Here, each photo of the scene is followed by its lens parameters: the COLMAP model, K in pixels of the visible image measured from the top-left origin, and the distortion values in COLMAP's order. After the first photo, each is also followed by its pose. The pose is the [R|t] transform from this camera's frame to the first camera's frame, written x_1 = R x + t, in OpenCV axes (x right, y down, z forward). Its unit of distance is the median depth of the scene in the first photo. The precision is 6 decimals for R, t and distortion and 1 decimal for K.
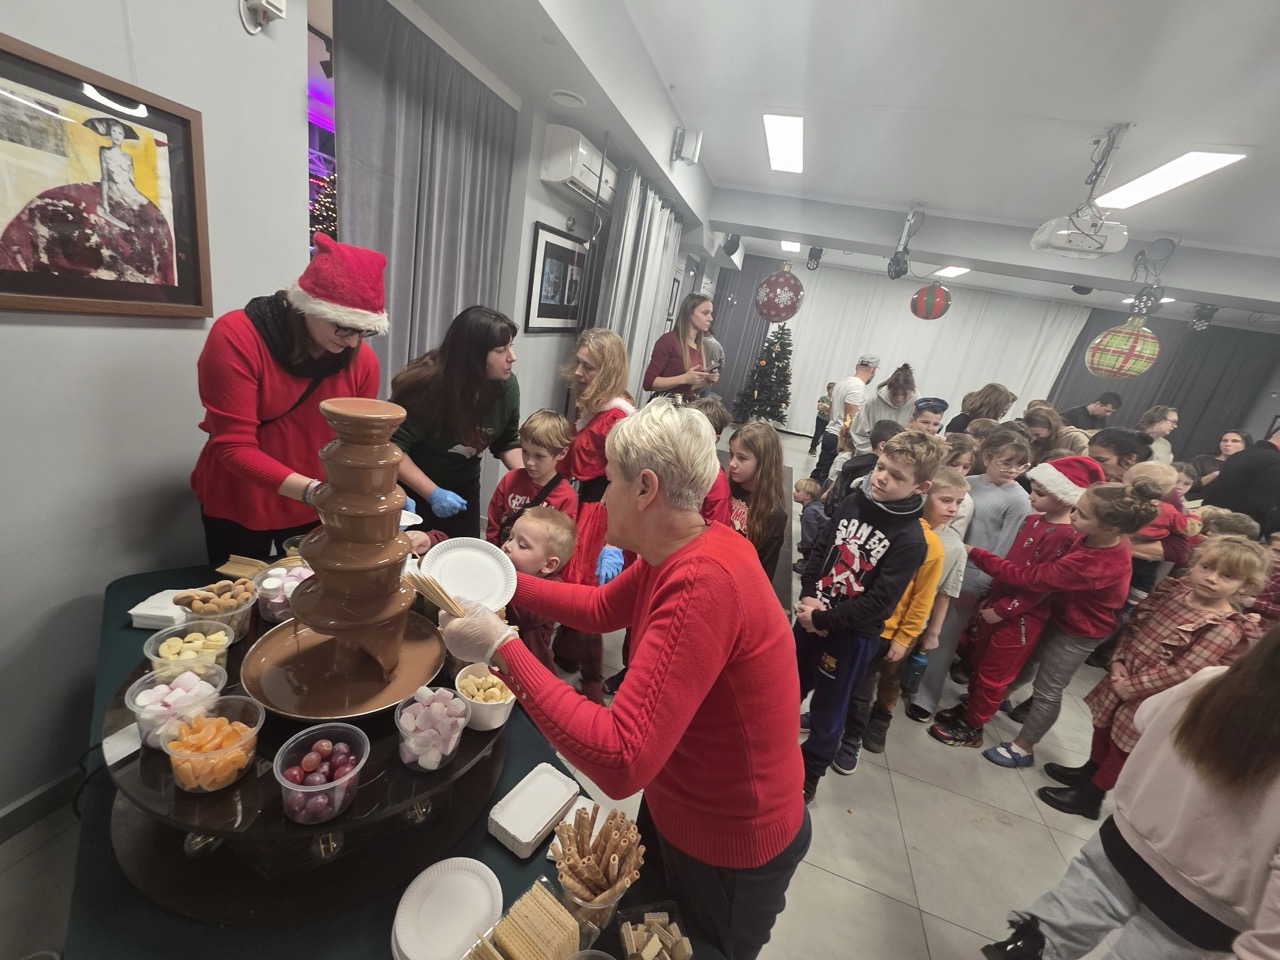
lens RADIAL K [[518.5, 0, 620.3], [0, 518.5, 477.6], [0, 0, 1]] dist [0.003591, 0.000570]
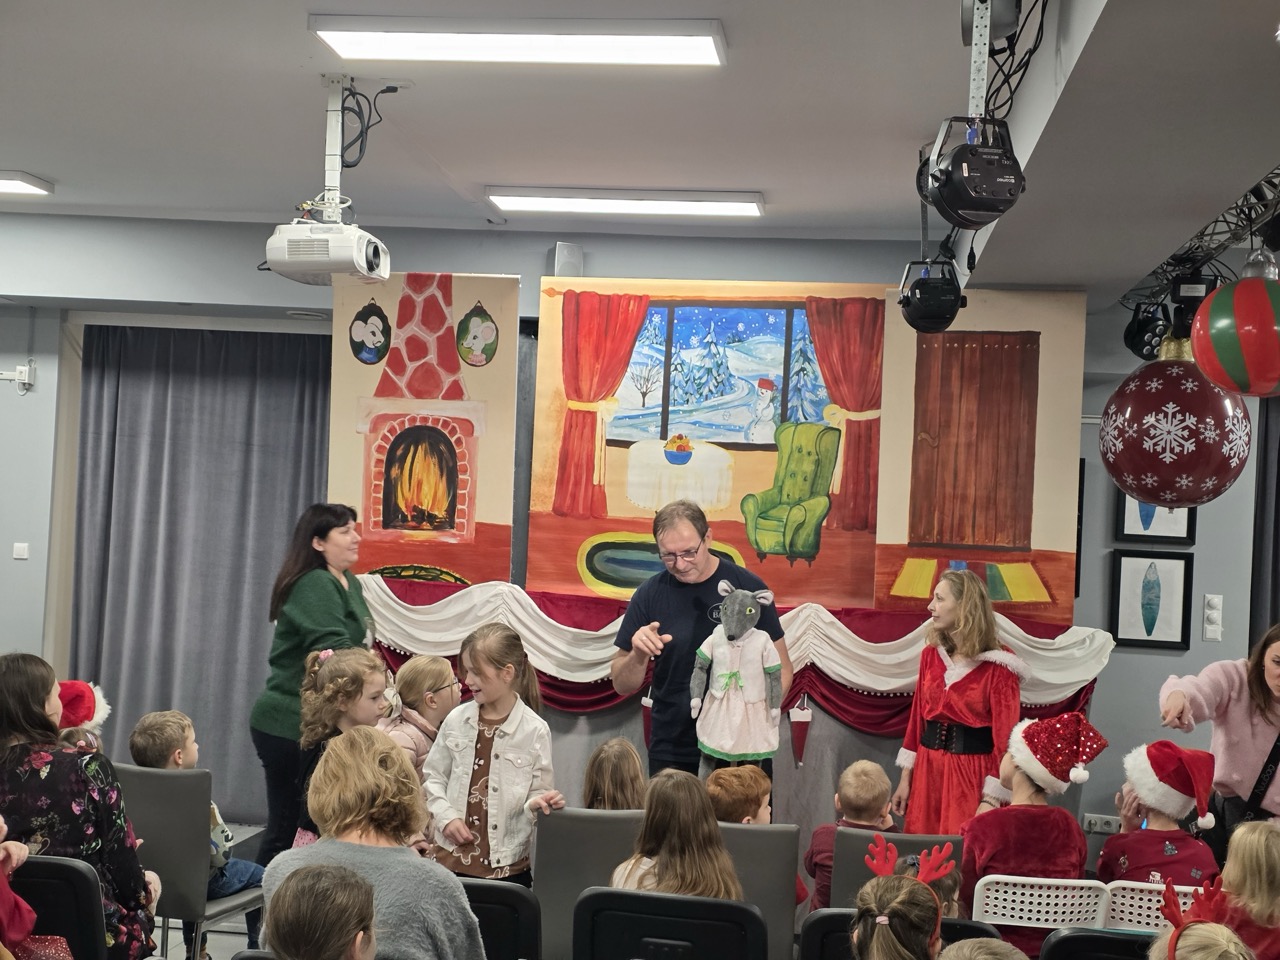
lens RADIAL K [[1703.8, 0, 634.7], [0, 1703.8, 485.8], [0, 0, 1]] dist [0.085871, 0.000000]
pose [[0.165567, -0.194693, -0.966790, 3.785905], [-0.324340, 0.915037, -0.239815, 0.137310], [0.931338, 0.353274, 0.088353, 1.790671]]
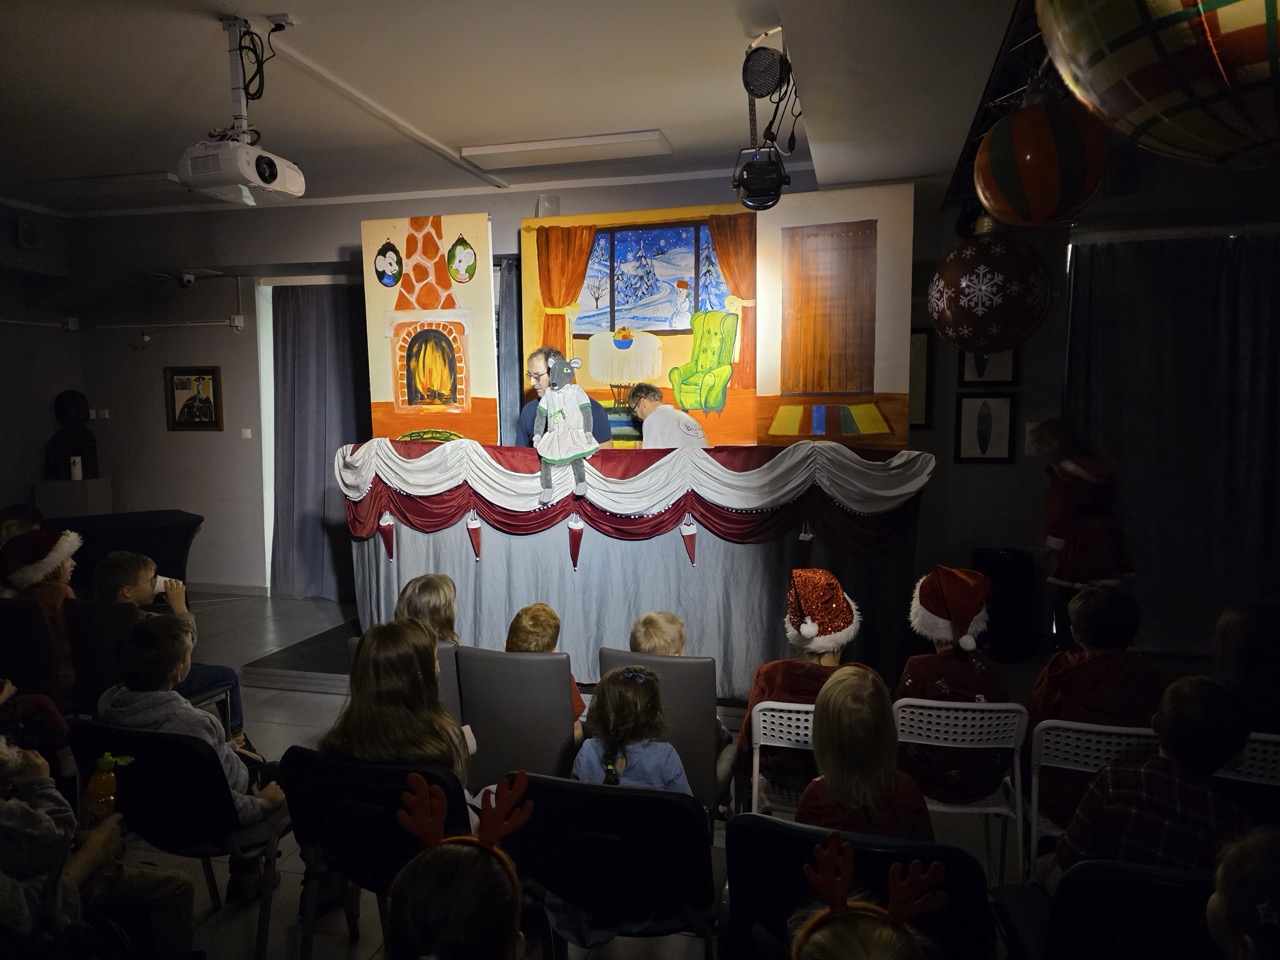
lens RADIAL K [[862.0, 0, 642.3], [0, 862.0, 487.2], [0, 0, 1]] dist [0.065442, -0.054230]
pose [[0.025822, -0.092922, -0.995339, 2.825964], [-0.301839, 0.948475, -0.096377, -0.180222], [0.953009, 0.302921, -0.003556, 2.355916]]
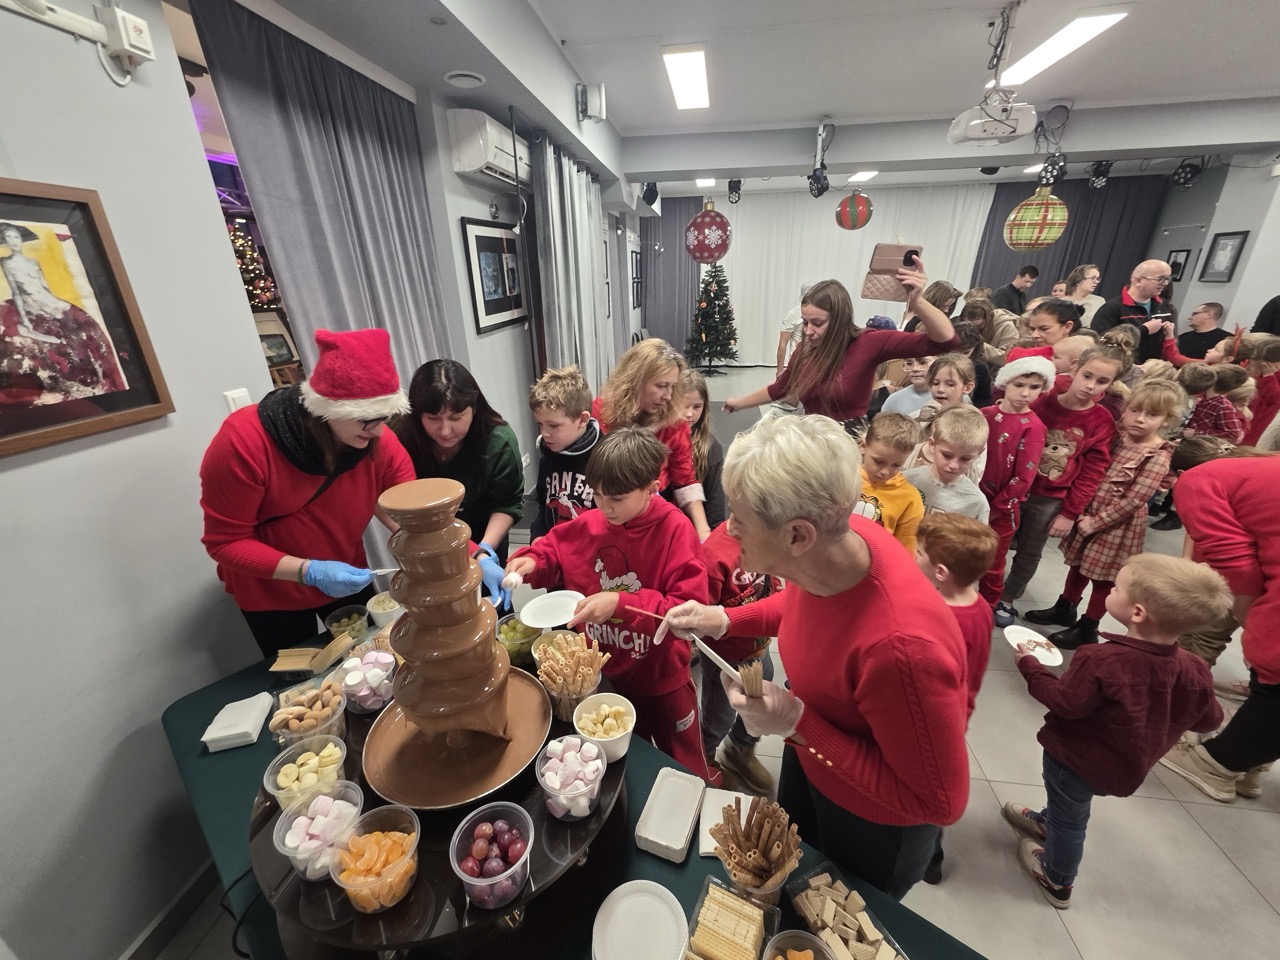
lens RADIAL K [[518.5, 0, 629.4], [0, 518.5, 479.4], [0, 0, 1]] dist [0.003591, 0.000570]
pose [[0.967599, -0.241981, 0.072090, -0.071717], [0.235987, 0.968240, 0.082596, -0.055662], [-0.089787, -0.062908, 0.993972, 0.003869]]
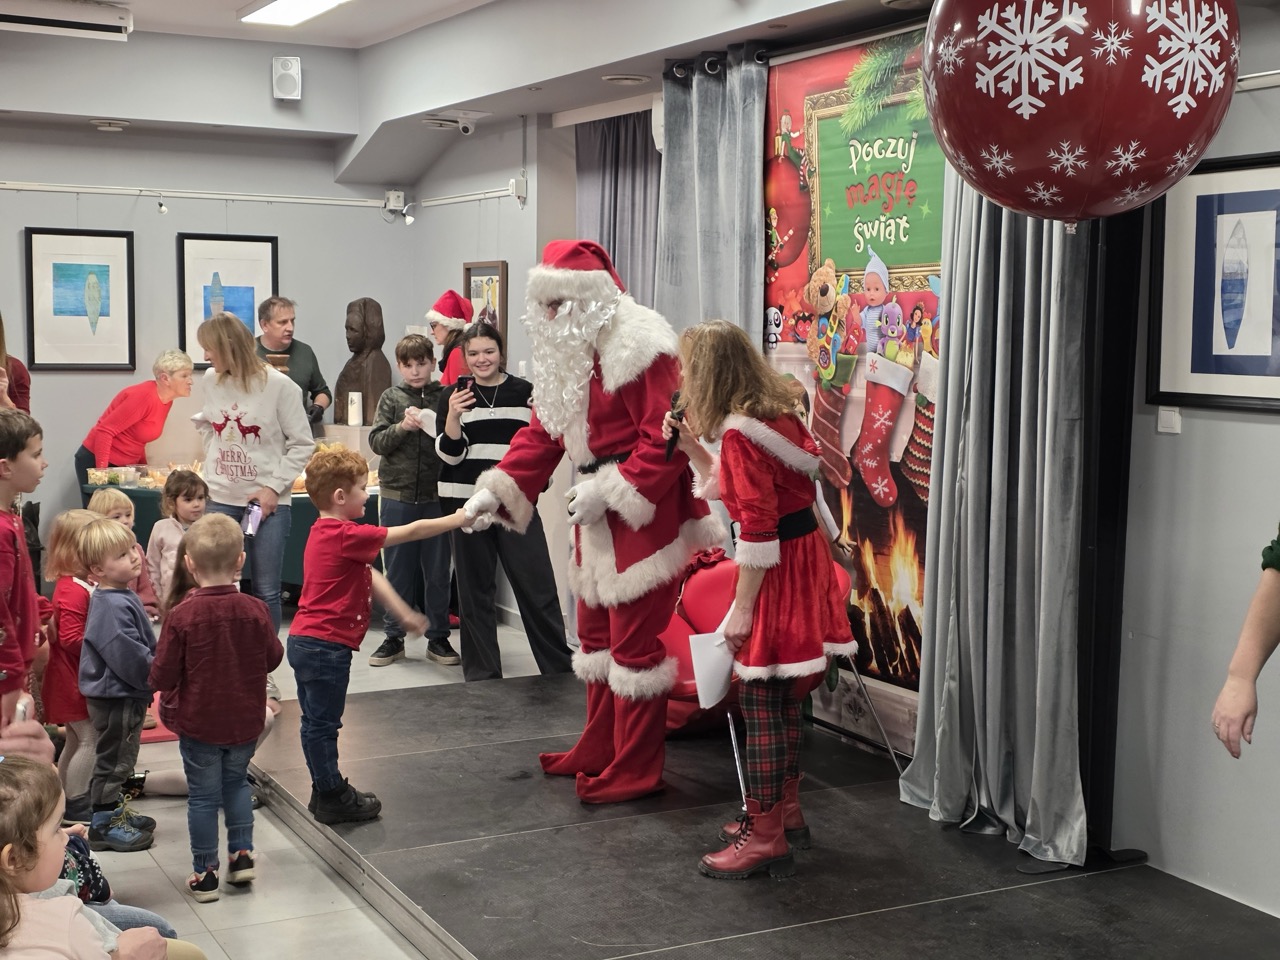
lens RADIAL K [[1703.8, 0, 630.6], [0, 1703.8, 468.5], [0, 0, 1]] dist [0.085871, 0.000000]
pose [[-0.686779, -0.124160, -0.716184, 2.144989], [-0.351508, 0.919160, 0.177727, -0.832042], [0.636221, 0.373804, -0.674903, 3.800410]]
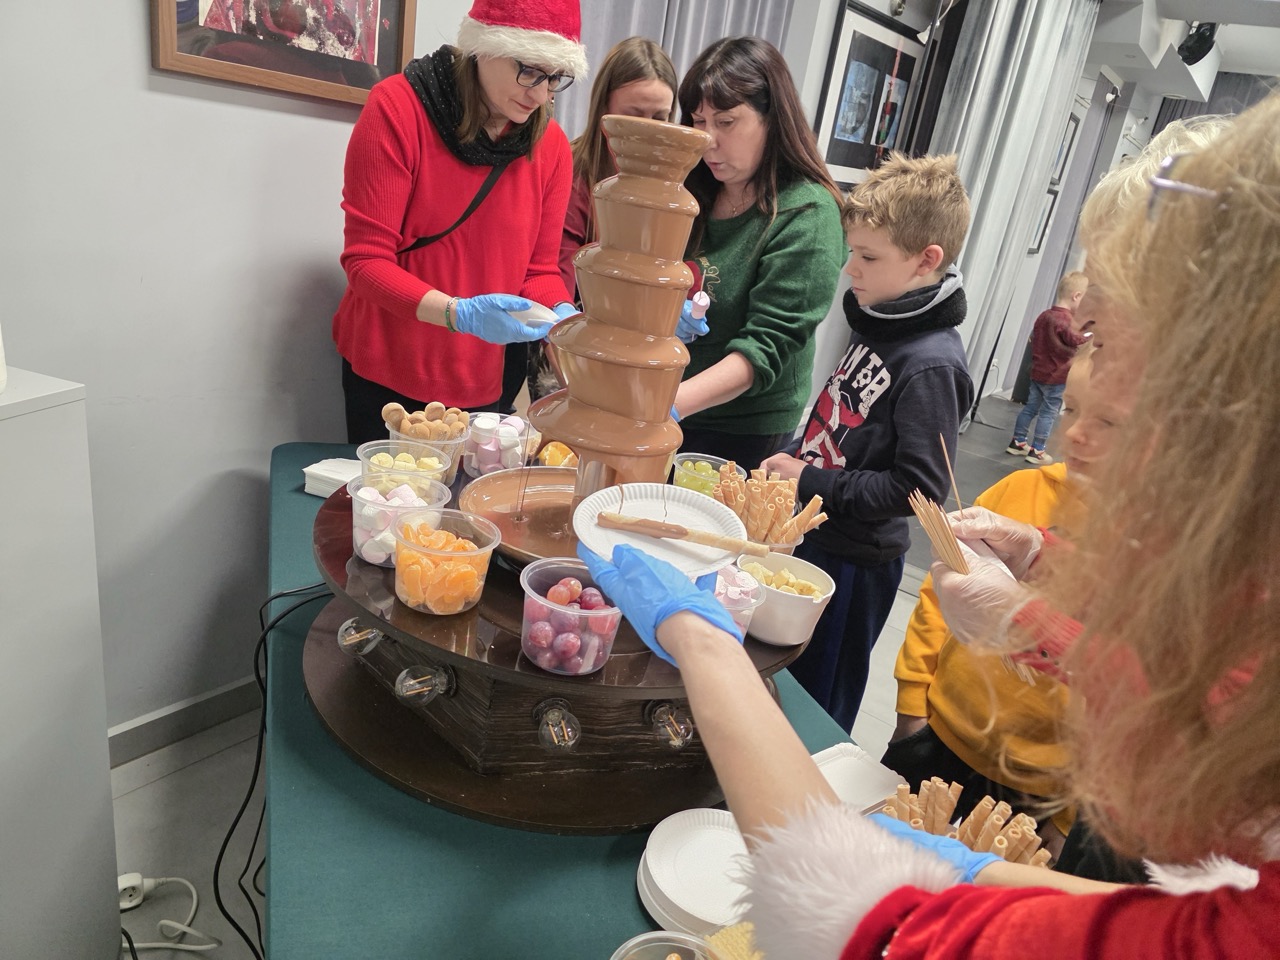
lens RADIAL K [[862.0, 0, 622.1], [0, 862.0, 474.6], [0, 0, 1]] dist [0.065442, -0.054230]
pose [[0.944574, 0.086819, -0.316611, -0.049202], [-0.092060, 0.995752, -0.001600, 0.123740], [0.315127, 0.030659, 0.948554, -0.037863]]
